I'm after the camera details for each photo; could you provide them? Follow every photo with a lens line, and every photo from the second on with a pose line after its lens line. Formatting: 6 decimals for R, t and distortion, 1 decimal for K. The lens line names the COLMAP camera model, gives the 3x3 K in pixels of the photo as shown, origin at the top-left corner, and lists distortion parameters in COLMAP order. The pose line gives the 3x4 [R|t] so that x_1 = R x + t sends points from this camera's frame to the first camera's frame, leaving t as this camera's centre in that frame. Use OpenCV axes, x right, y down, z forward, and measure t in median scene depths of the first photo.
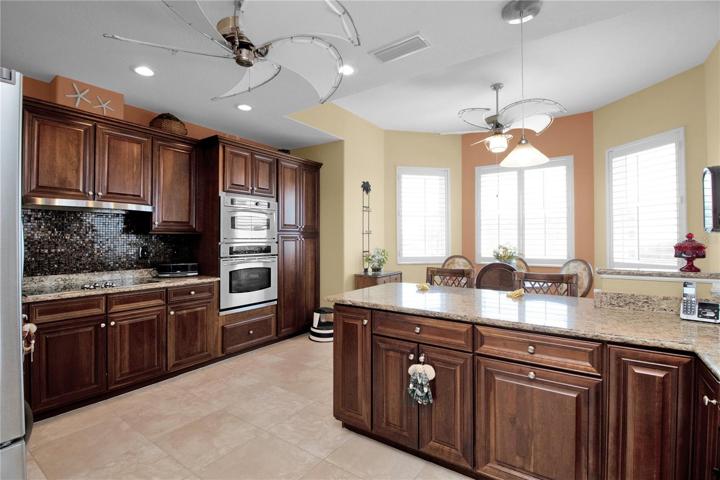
lens RADIAL K [[334.8, 0, 354.2], [0, 334.8, 234.5], [0, 0, 1]] dist [-0.009117, -0.007532]
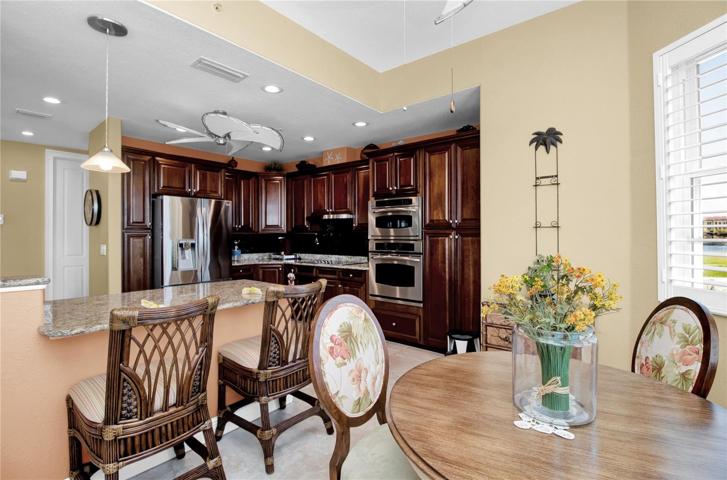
lens RADIAL K [[349.6, 0, 360.5], [0, 349.6, 235.8], [0, 0, 1]] dist [0.001414, 0.000030]
pose [[-0.079913, 0.004973, -0.996789, 0.913318], [0.016133, 0.999863, 0.003695, 0.006561], [0.996671, -0.015785, -0.079983, 1.114775]]
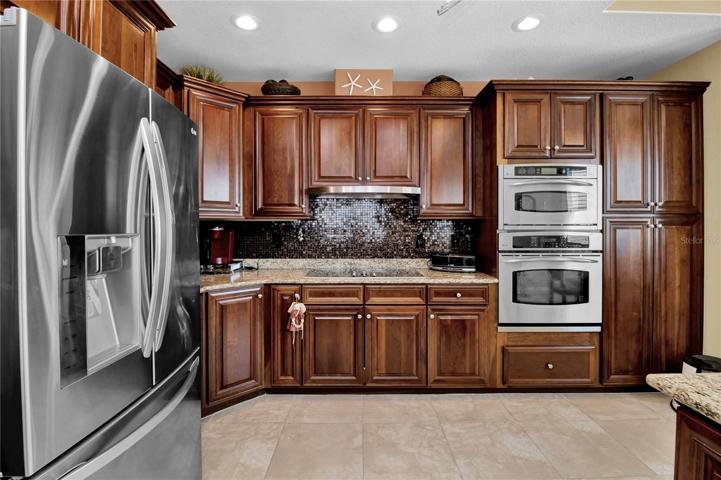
lens RADIAL K [[335.3, 0, 357.2], [0, 335.3, 227.6], [0, 0, 1]] dist [-0.009117, -0.007532]
pose [[0.573176, 0.005833, -0.819412, 0.013918], [0.009312, 0.999864, 0.013631, 0.006008], [0.819379, -0.015443, 0.573044, 0.352914]]
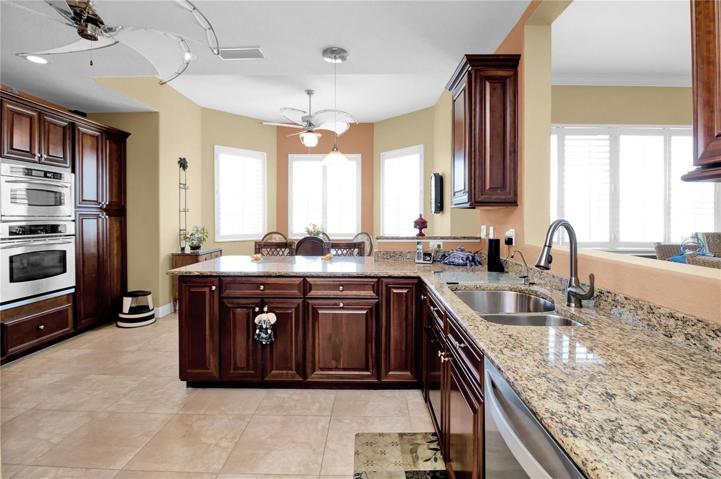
lens RADIAL K [[335.3, 0, 364.0], [0, 335.3, 222.1], [0, 0, 1]] dist [-0.009117, -0.007532]
pose [[0.824453, -0.005233, 0.565907, -0.119554], [-0.009548, 0.999686, 0.023155, 0.000830], [-0.565850, -0.024494, 0.824144, -0.153315]]
